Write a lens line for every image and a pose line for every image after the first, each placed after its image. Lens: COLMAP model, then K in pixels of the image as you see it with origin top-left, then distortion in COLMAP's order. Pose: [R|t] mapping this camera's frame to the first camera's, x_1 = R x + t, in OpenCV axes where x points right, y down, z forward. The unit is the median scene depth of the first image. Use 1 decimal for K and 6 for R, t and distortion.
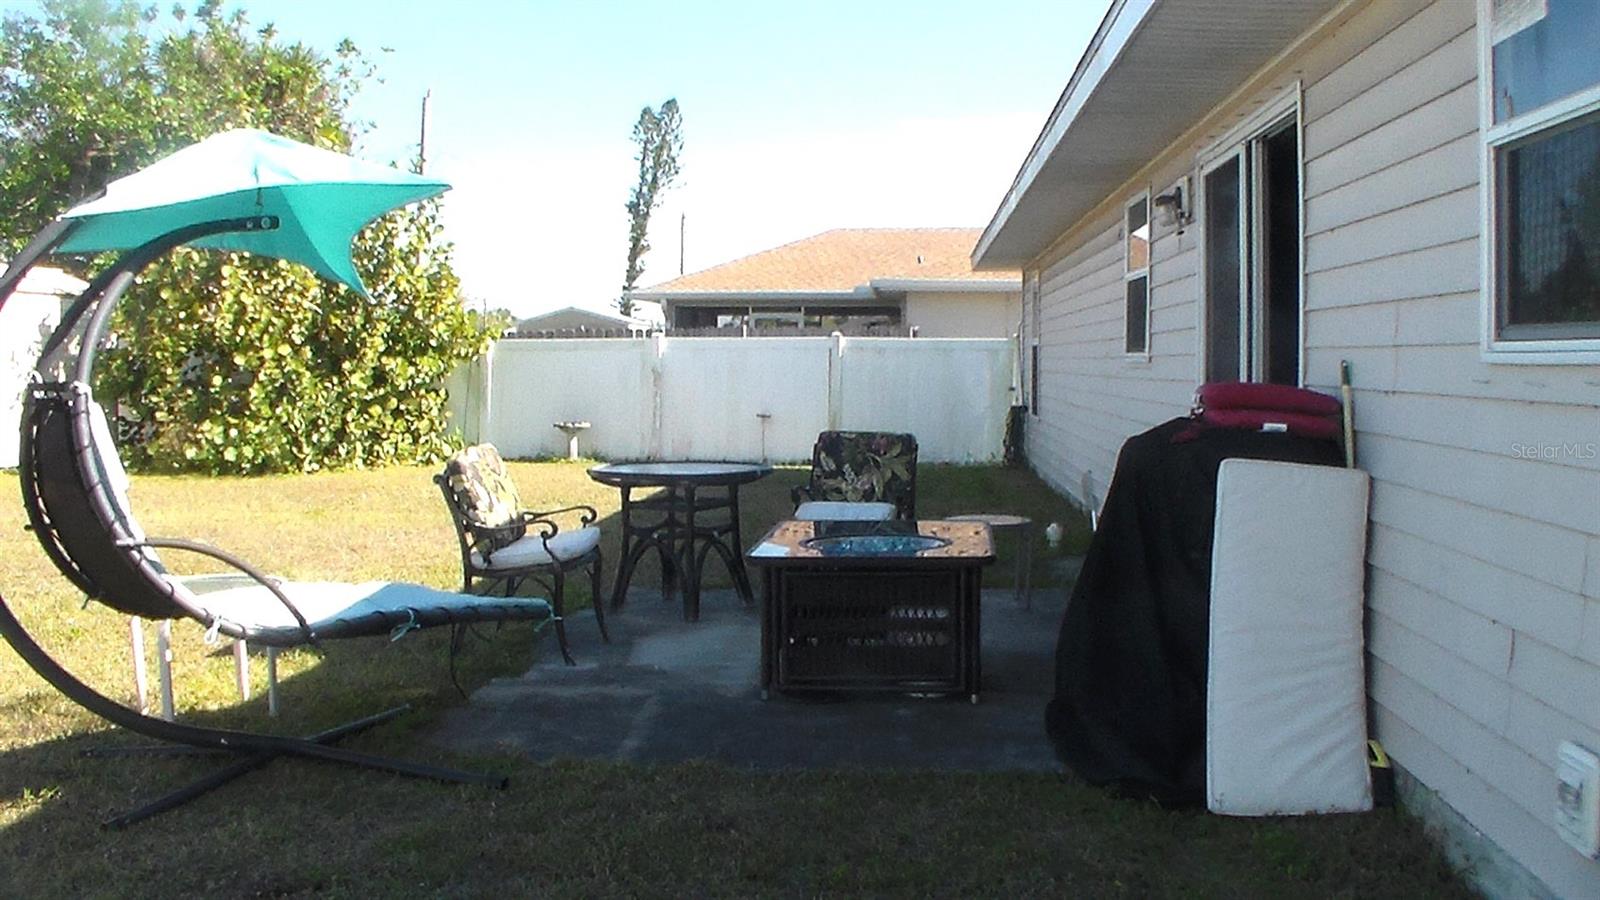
lens RADIAL K [[1513.3, 0, 792.2], [0, 1513.3, 386.2], [0, 0, 1]] dist [-0.257610, 0.223555]
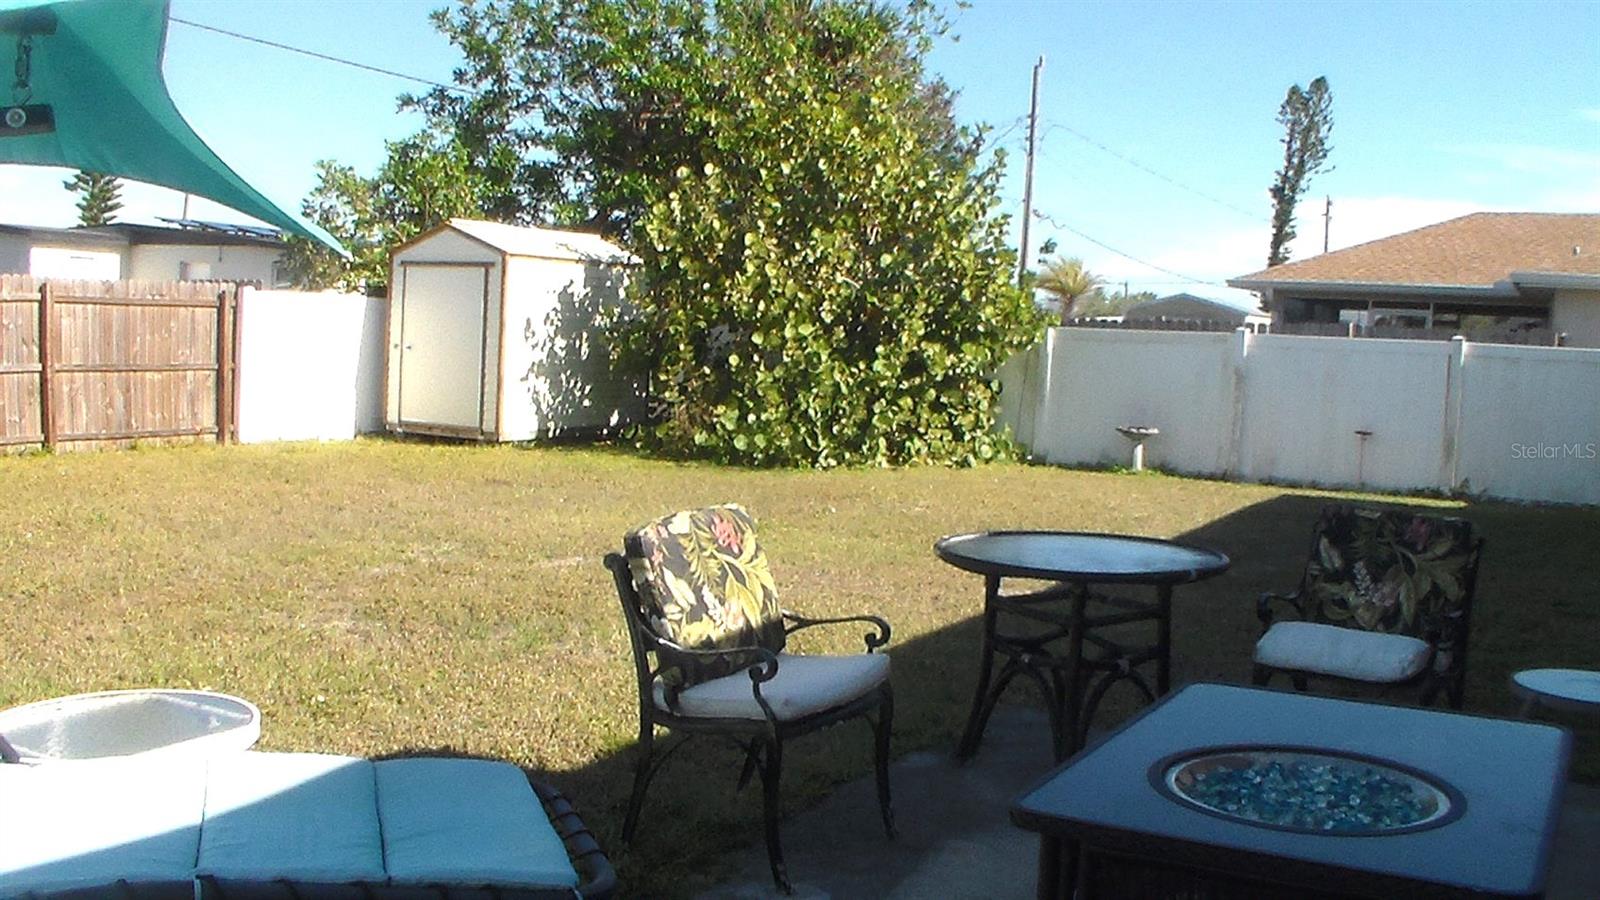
lens RADIAL K [[1513.3, 0, 792.2], [0, 1513.3, 386.2], [0, 0, 1]] dist [-0.257610, 0.223555]
pose [[0.909129, 0.051370, -0.413334, 0.028707], [-0.046784, 0.998680, 0.021218, -0.009099], [0.413878, 0.000047, 0.910332, 0.156212]]
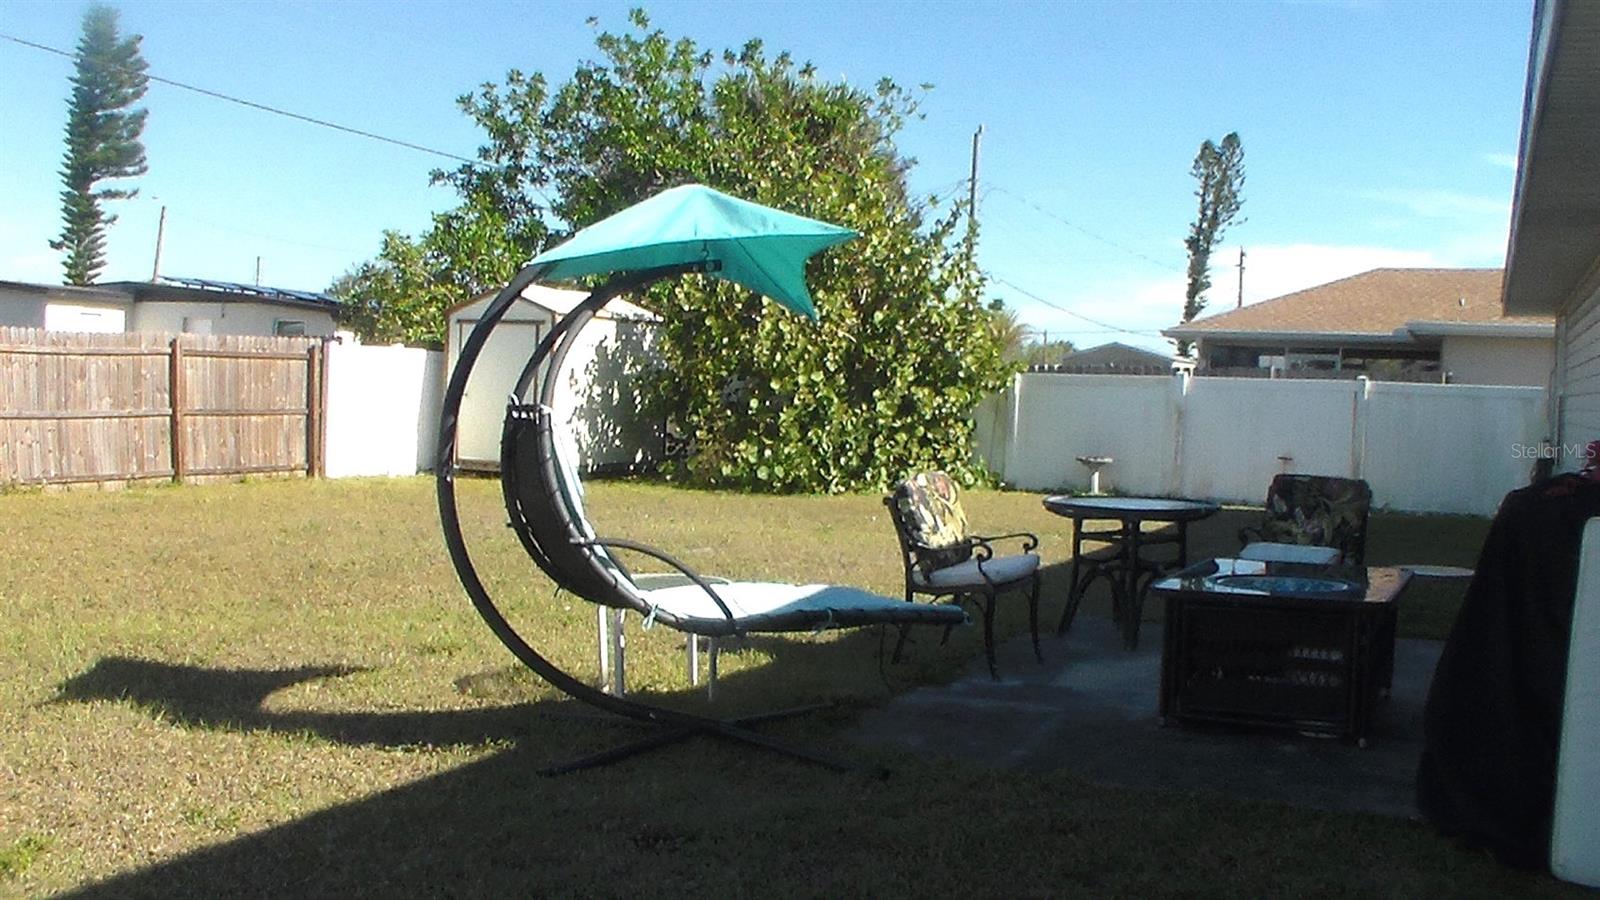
lens RADIAL K [[1513.3, 0, 792.2], [0, 1513.3, 386.2], [0, 0, 1]] dist [-0.257610, 0.223555]
pose [[0.931301, 0.029926, -0.363020, 0.032099], [-0.037969, 0.999166, -0.015041, -0.000745], [0.362267, 0.027791, 0.931660, -0.017896]]
